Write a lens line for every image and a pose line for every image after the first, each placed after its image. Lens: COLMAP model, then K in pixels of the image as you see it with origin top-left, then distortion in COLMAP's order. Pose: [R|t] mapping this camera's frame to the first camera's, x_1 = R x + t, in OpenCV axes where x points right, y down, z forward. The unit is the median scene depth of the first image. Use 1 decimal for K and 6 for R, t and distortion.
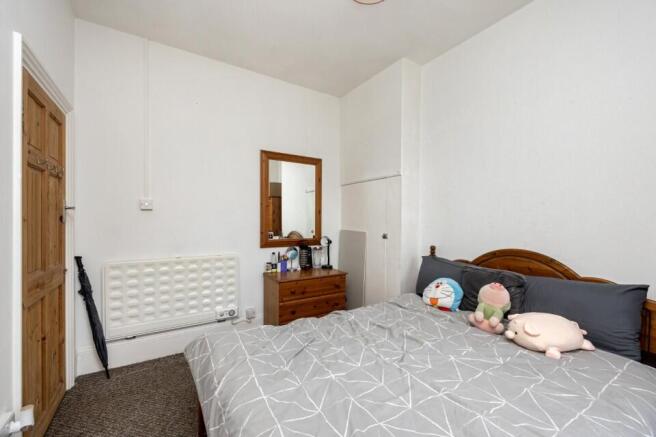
lens RADIAL K [[269.2, 0, 329.6], [0, 269.2, 222.0], [0, 0, 1]] dist [0.000128, -0.000019]
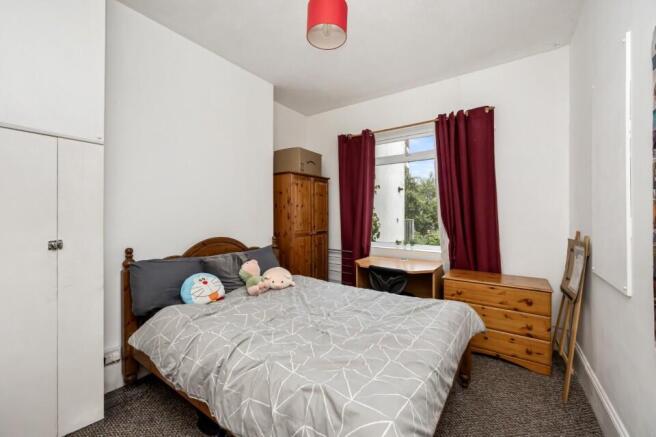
lens RADIAL K [[260.6, 0, 328.0], [0, 260.6, 218.5], [0, 0, 1]] dist [-0.000527, -0.000039]
pose [[-0.388818, -0.015296, 0.921188, -0.486108], [-0.002505, 0.999876, 0.015545, -0.008156], [-0.921311, 0.003737, -0.388808, 0.716493]]
